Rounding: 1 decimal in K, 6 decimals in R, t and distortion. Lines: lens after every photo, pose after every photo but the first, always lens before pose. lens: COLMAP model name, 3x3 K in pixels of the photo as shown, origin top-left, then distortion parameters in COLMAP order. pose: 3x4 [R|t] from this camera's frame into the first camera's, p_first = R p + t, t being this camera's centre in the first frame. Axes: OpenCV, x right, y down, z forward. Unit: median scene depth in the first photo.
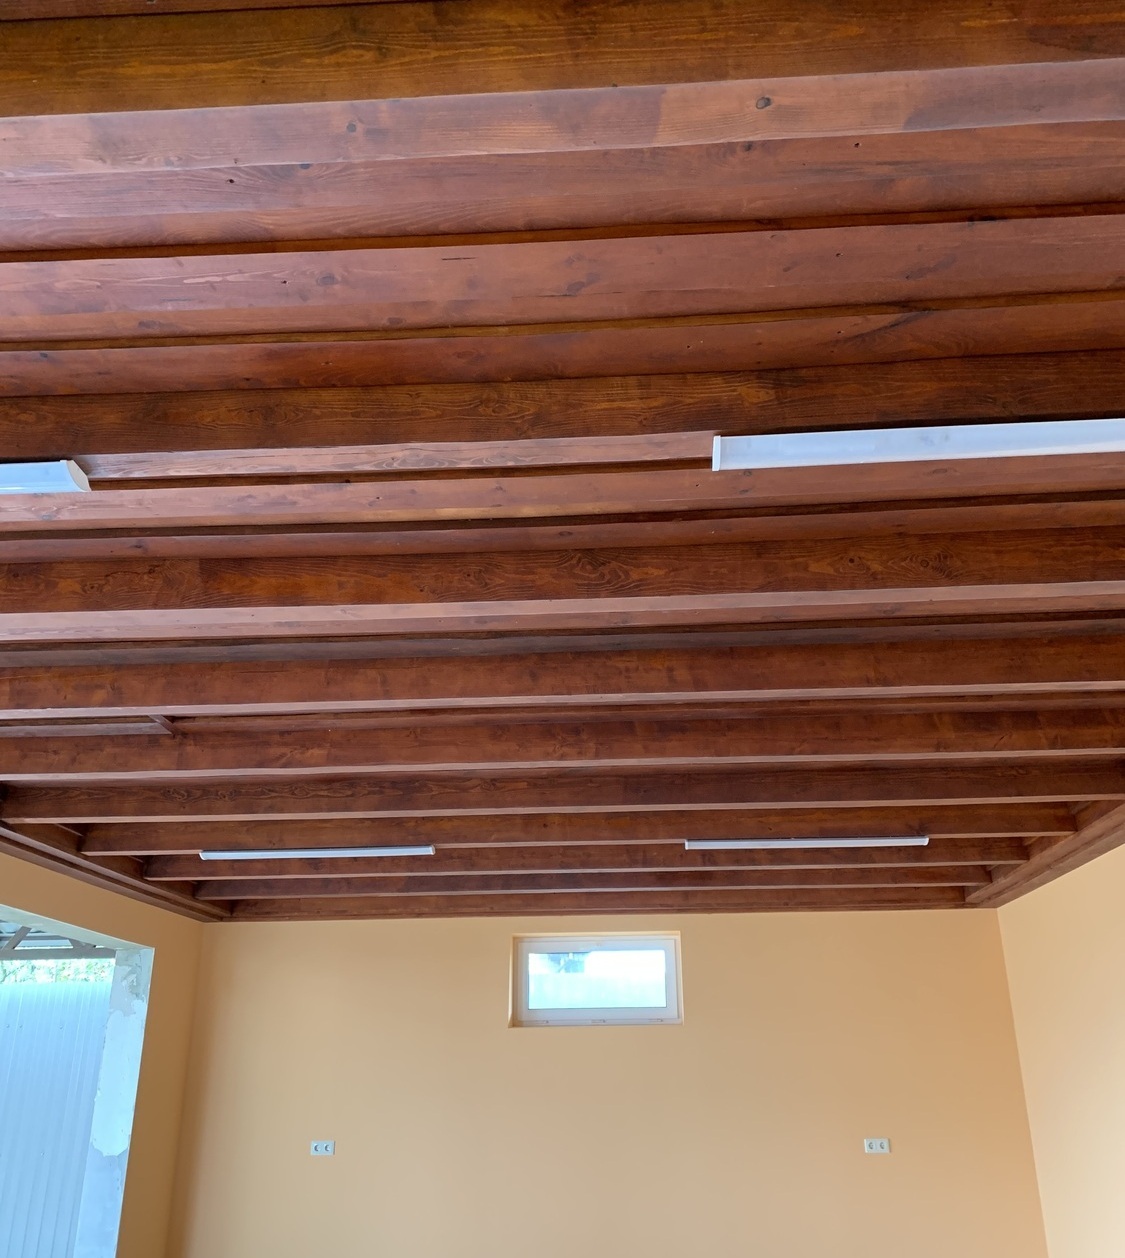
lens RADIAL K [[1137.0, 0, 575.7], [0, 1137.0, 622.8], [0, 0, 1]] dist [0.124882, -0.277552]
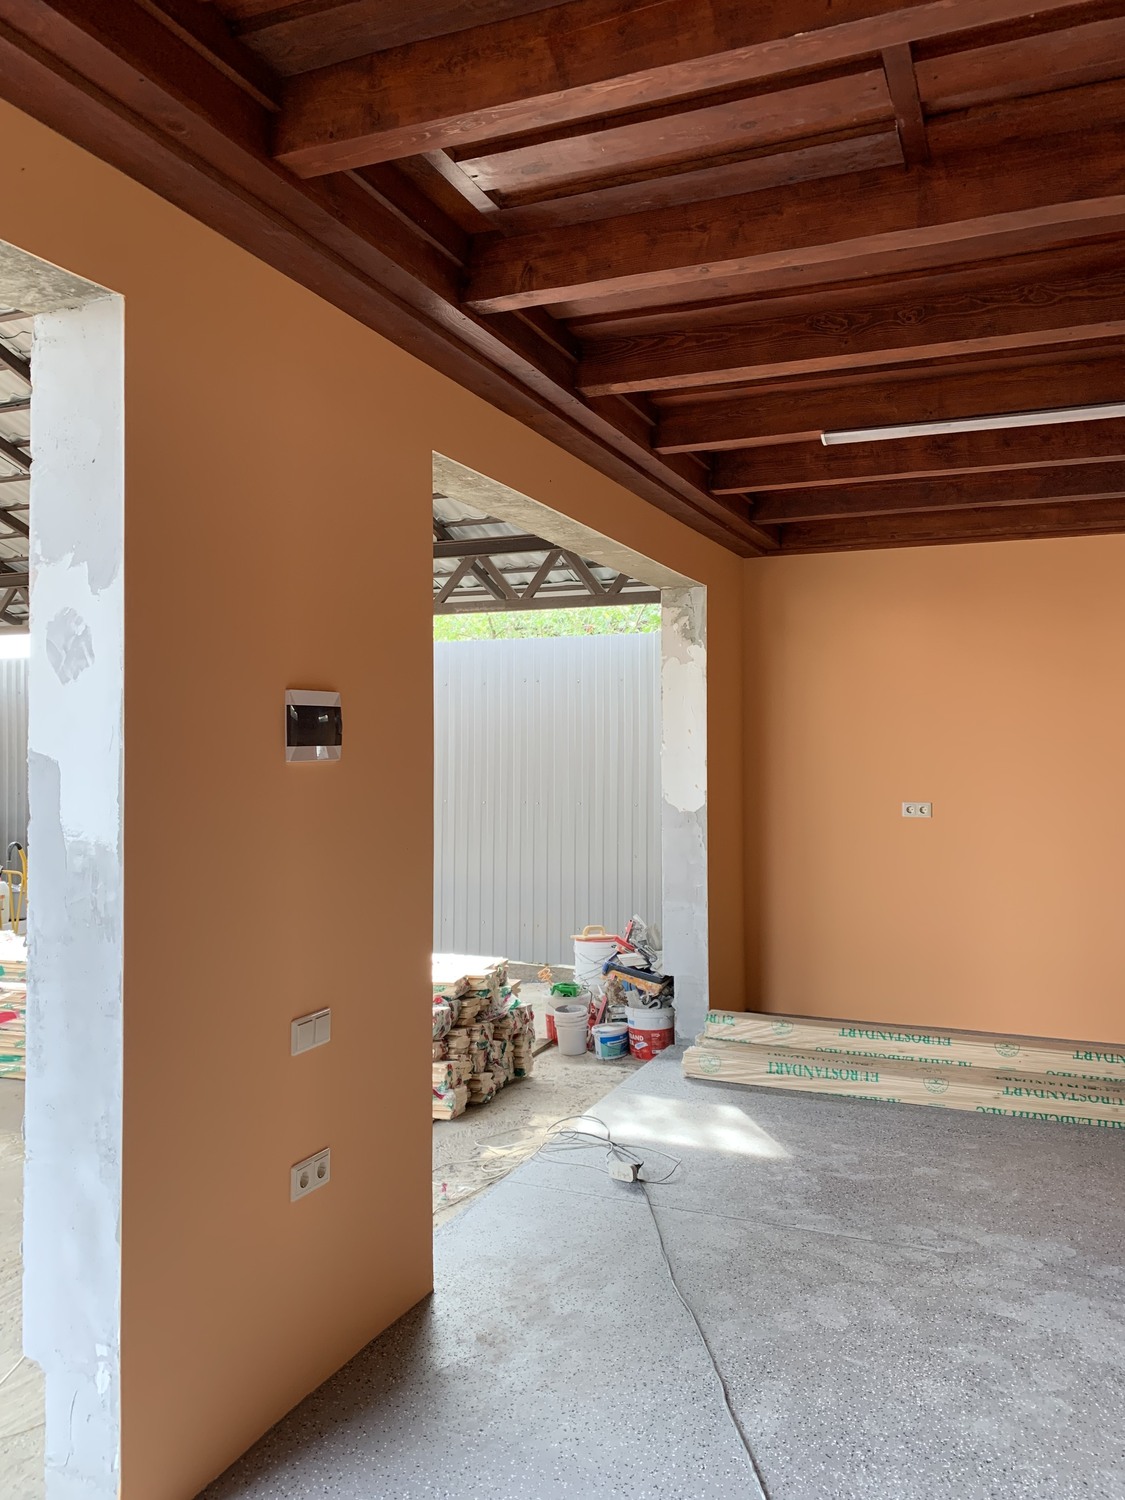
lens RADIAL K [[1143.1, 0, 562.5], [0, 1143.1, 750.0], [0, 0, 1]] dist [0.023933, -0.010947]
pose [[0.946211, 0.007855, -0.323455, -0.337258], [0.115203, 0.926010, 0.359492, 0.146934], [0.302347, -0.377418, 0.875295, 0.359739]]
